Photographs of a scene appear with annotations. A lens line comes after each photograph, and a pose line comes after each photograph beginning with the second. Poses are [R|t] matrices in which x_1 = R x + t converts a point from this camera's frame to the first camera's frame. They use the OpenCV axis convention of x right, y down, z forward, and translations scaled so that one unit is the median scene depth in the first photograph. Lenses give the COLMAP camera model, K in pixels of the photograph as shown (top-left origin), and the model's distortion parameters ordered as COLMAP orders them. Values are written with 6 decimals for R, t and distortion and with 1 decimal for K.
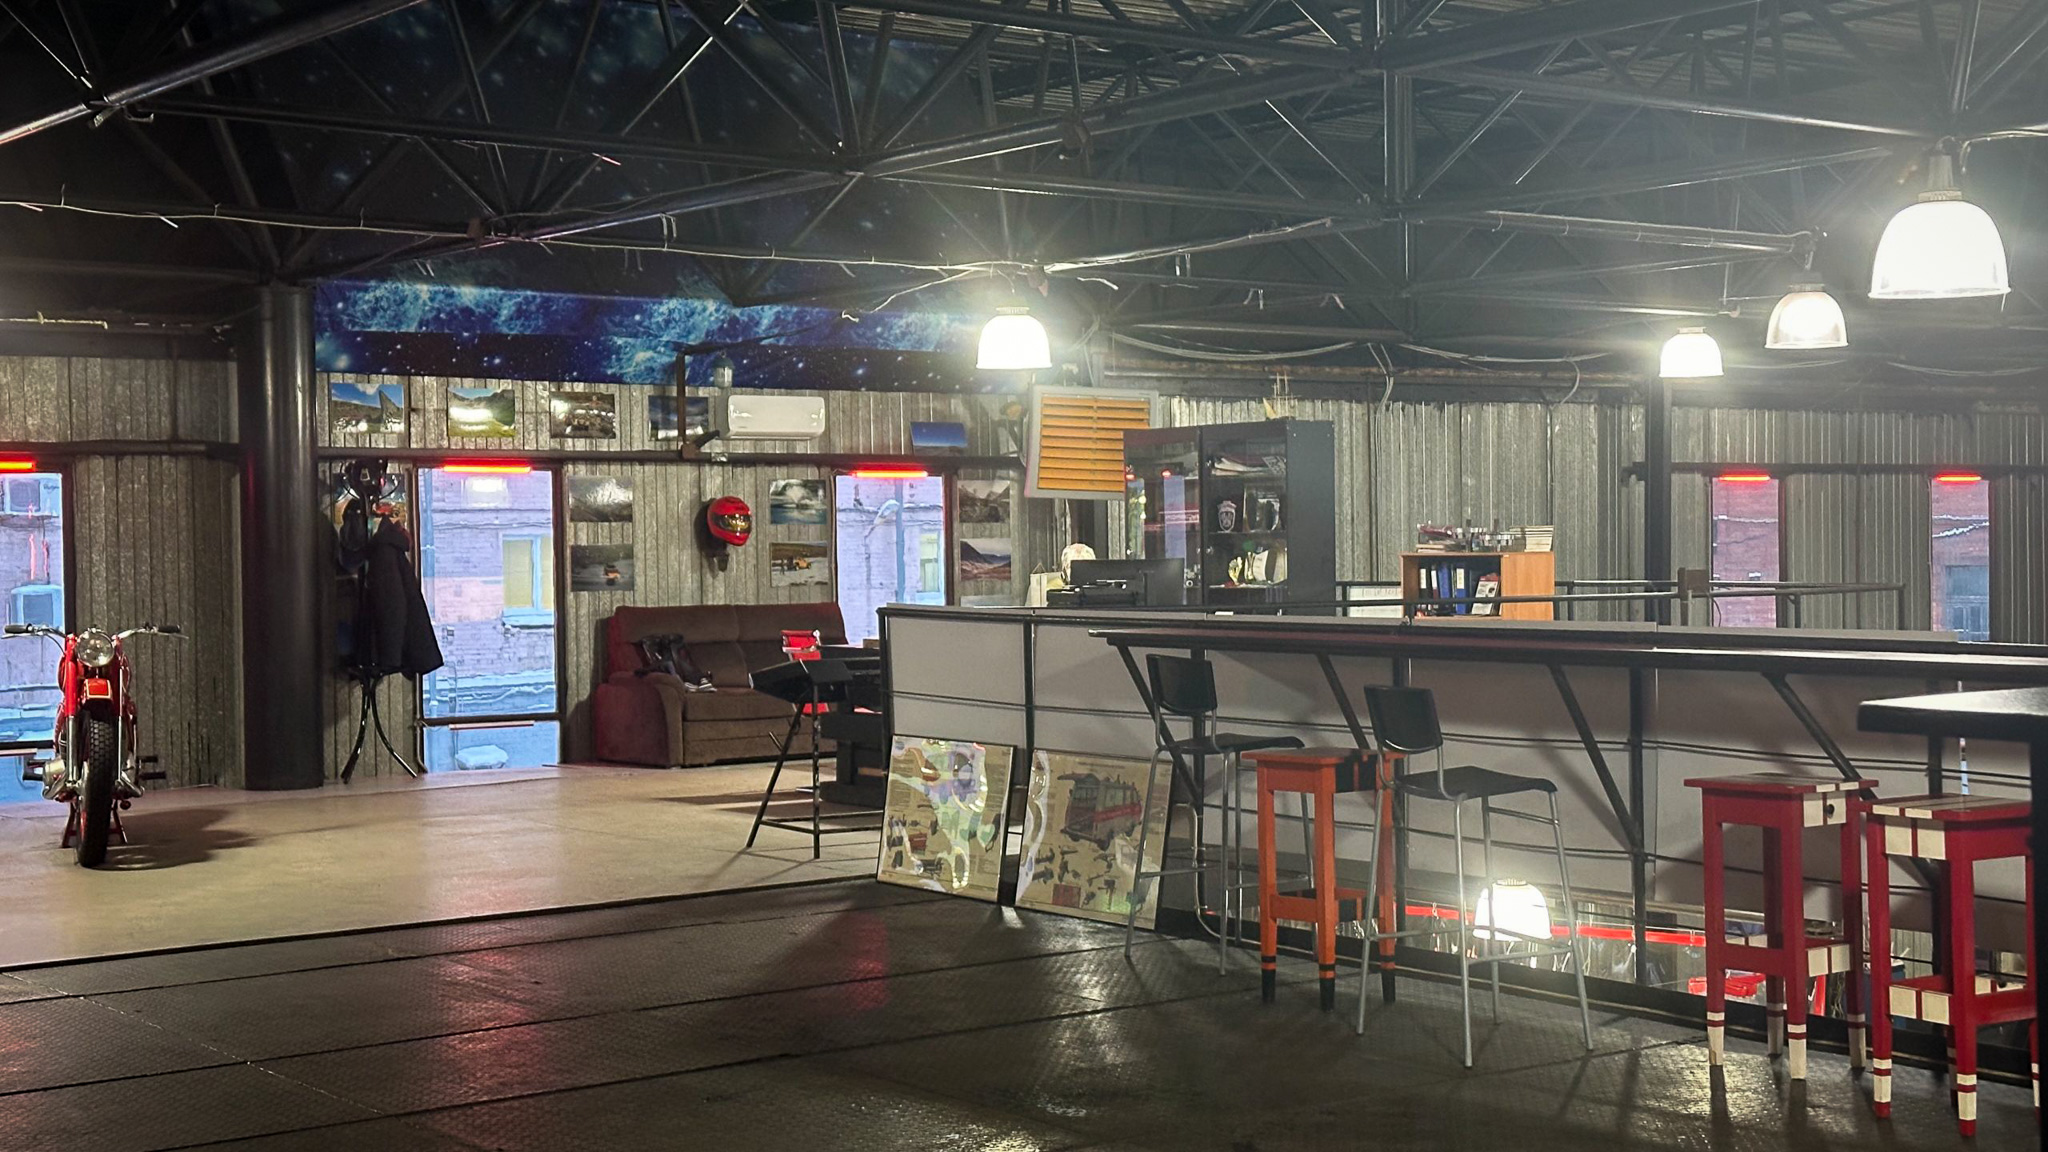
lens RADIAL K [[2807.6, 0, 1024.0], [0, 2807.6, 576.0], [0, 0, 1]] dist [0.140299, 0.064305]
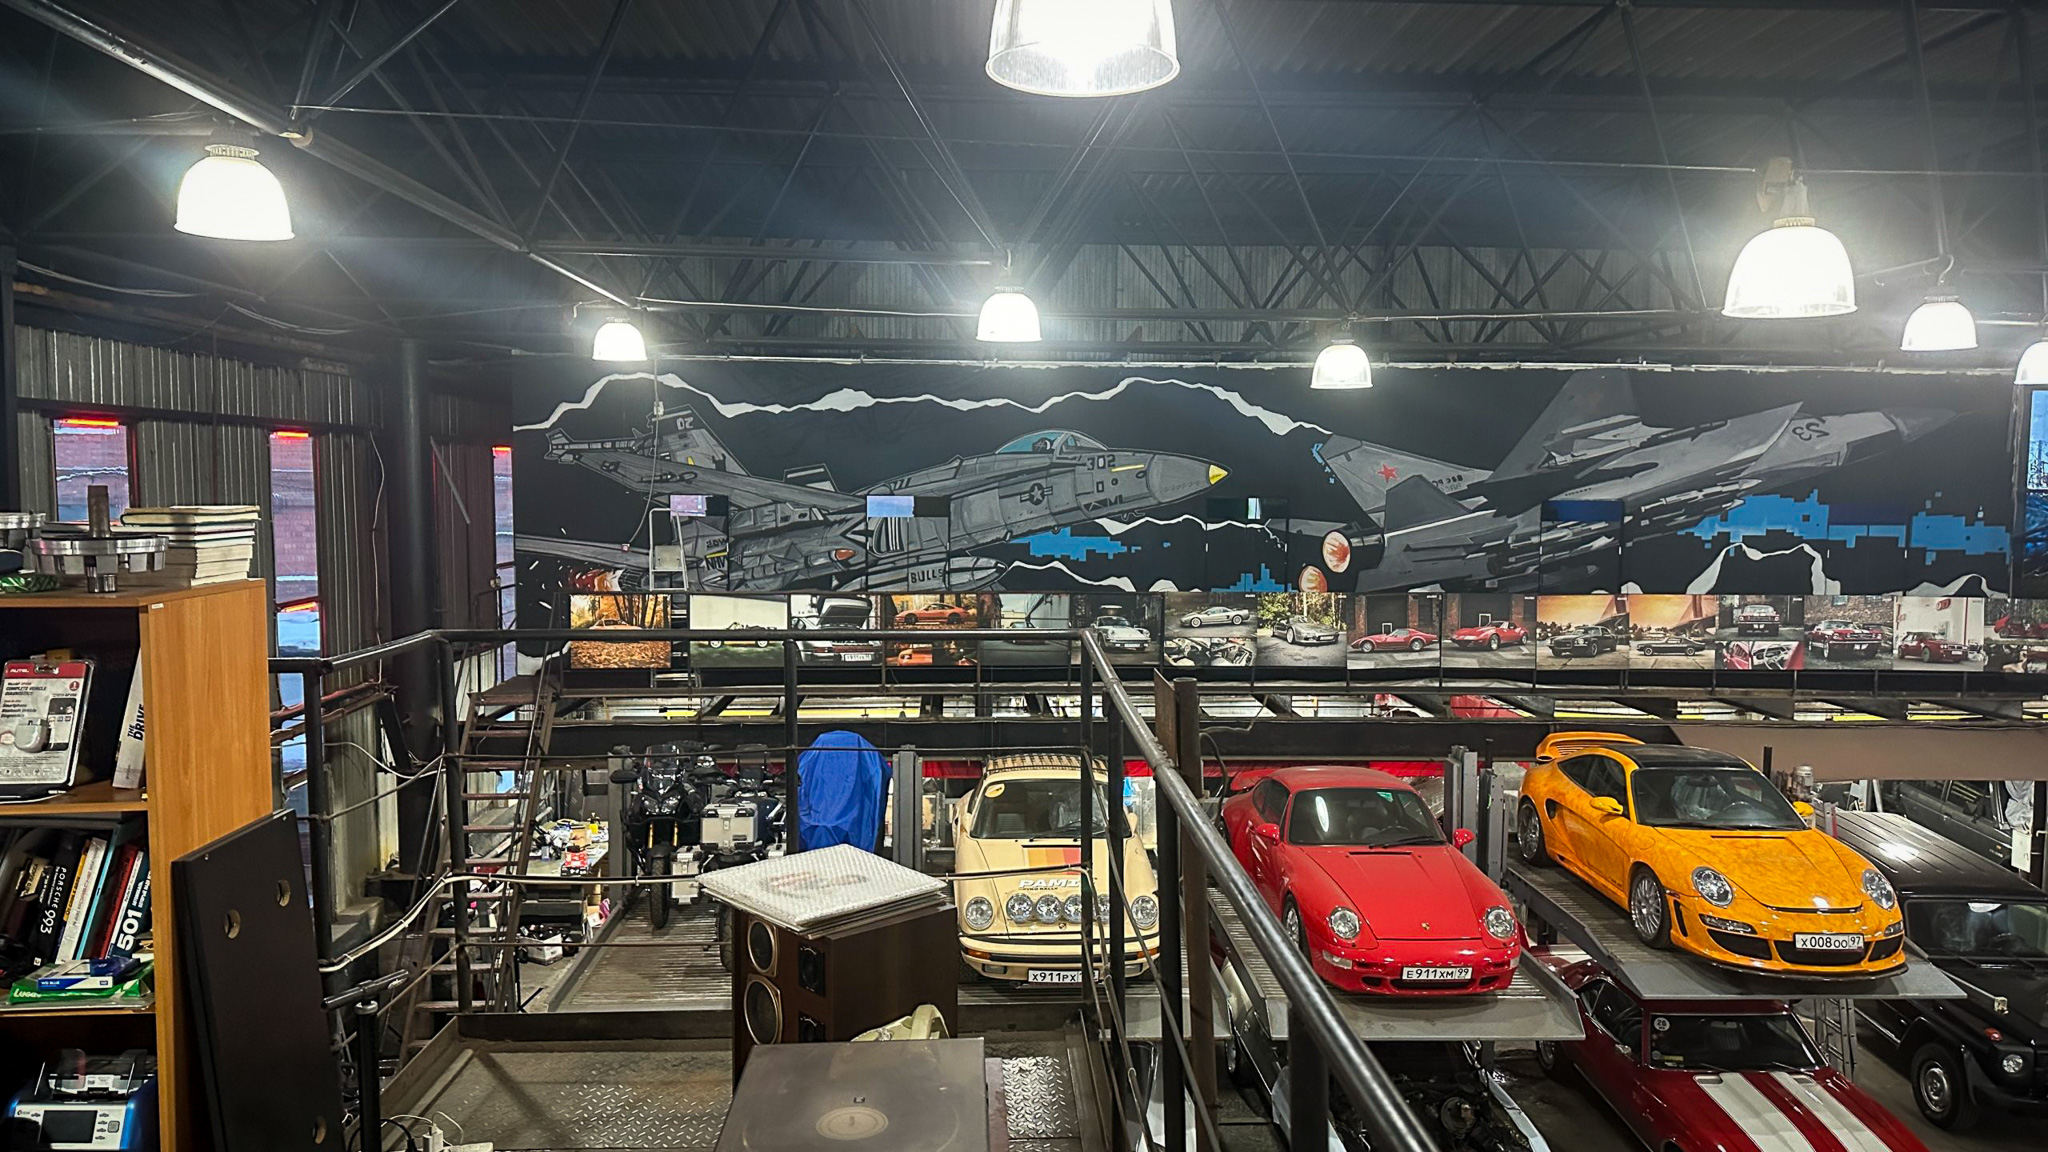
lens RADIAL K [[1411.4, 0, 1035.8], [0, 1411.4, 582.9], [0, 0, 1]] dist [0.162021, -0.297532]
pose [[0.563624, -0.047512, 0.824664, 0.085987], [0.000478, 0.998363, 0.057193, -0.016659], [-0.826031, -0.031841, 0.562724, 0.744169]]
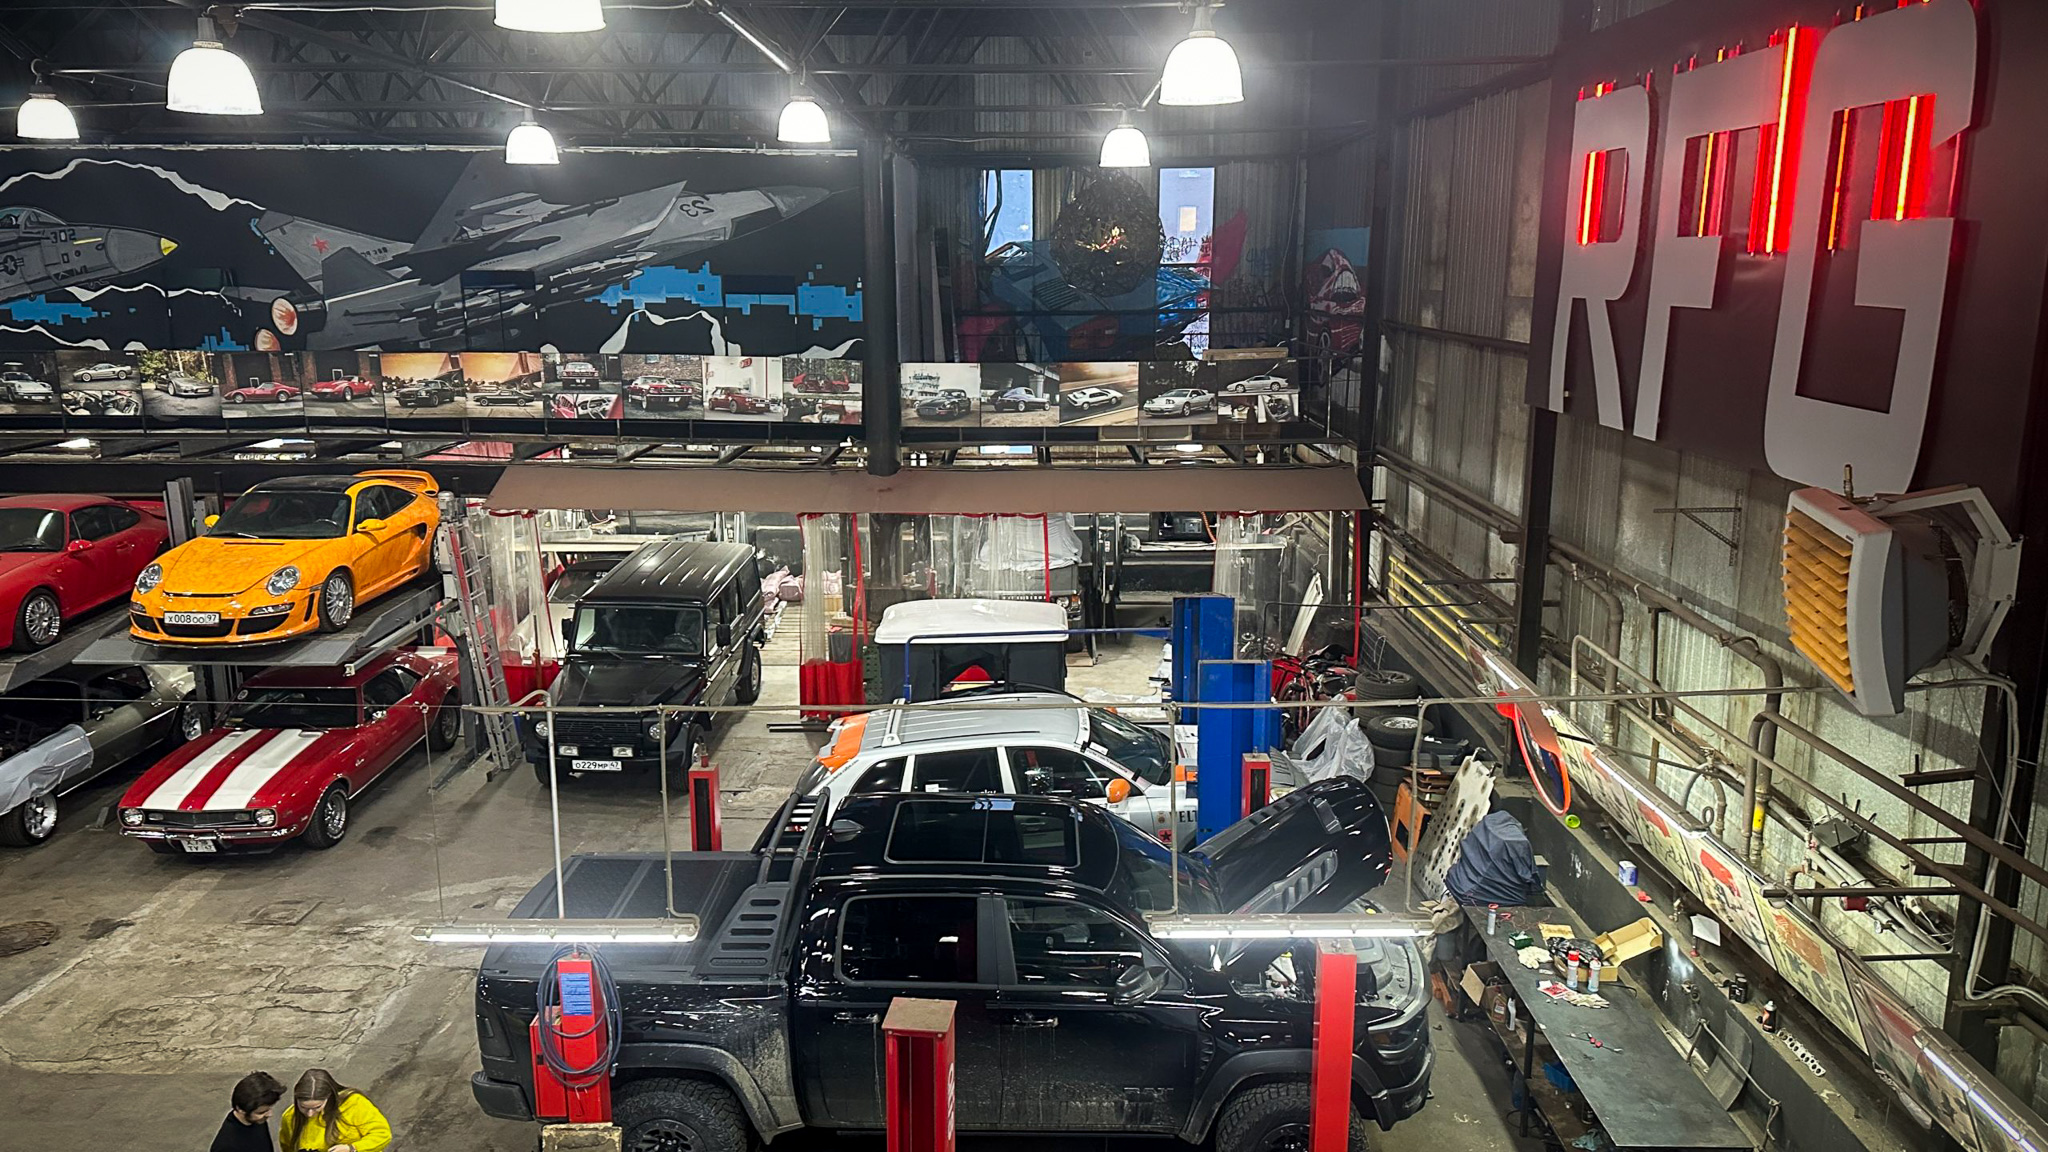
lens RADIAL K [[1416.1, 0, 1024.6], [0, 1416.1, 579.5], [0, 0, 1]] dist [0.069771, -0.091247]
pose [[0.599738, -0.163409, 0.783334, 0.427126], [0.004826, 0.979648, 0.200666, -0.003284], [-0.800182, -0.116566, 0.588320, 0.024863]]
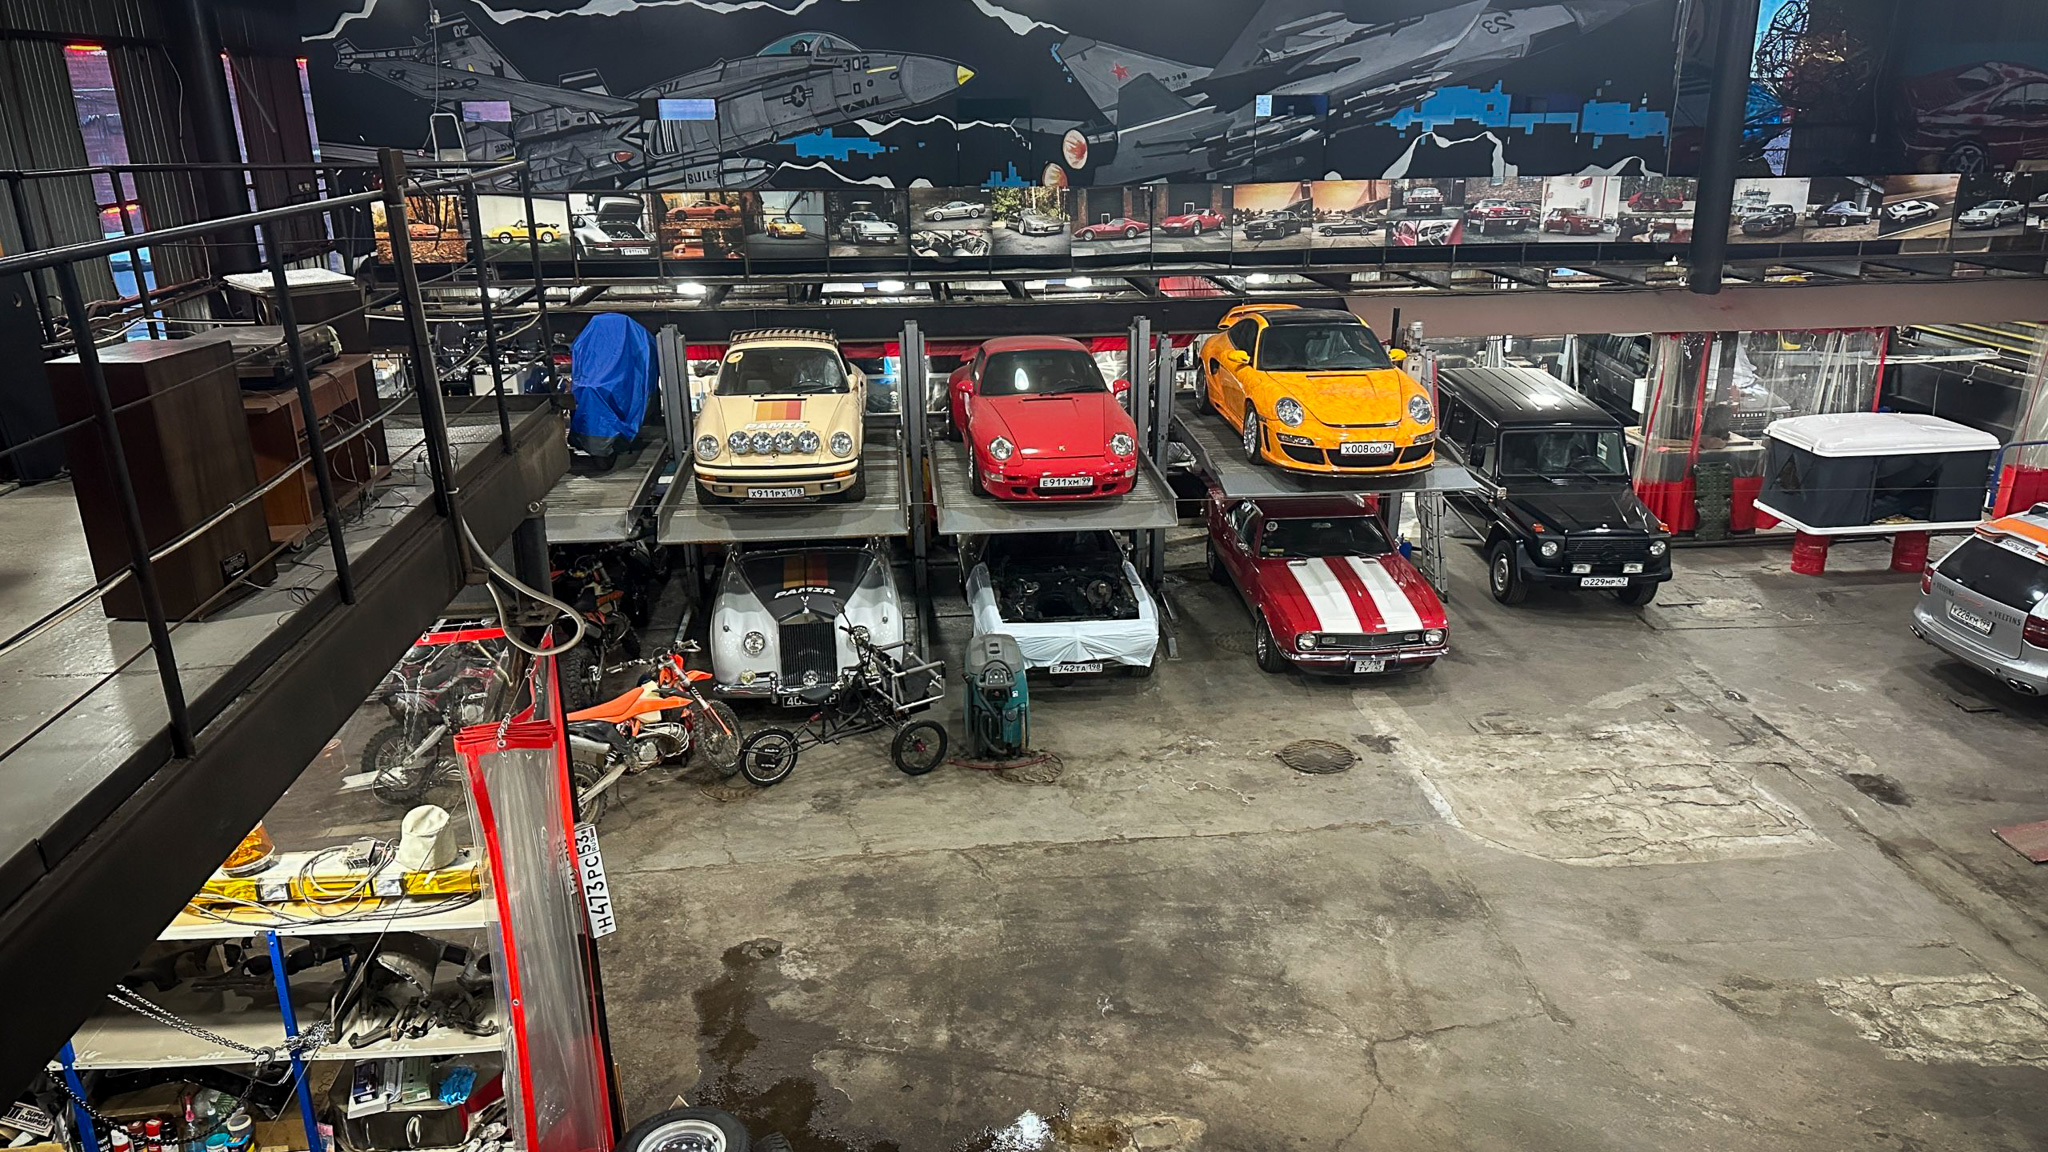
lens RADIAL K [[1408.6, 0, 1028.5], [0, 1408.6, 582.1], [0, 0, 1]] dist [0.195918, -0.397286]
pose [[0.525258, -0.271409, 0.806499, 0.022050], [0.017093, 0.950945, 0.308886, -0.006161], [-0.850771, -0.148460, 0.504131, 0.564146]]
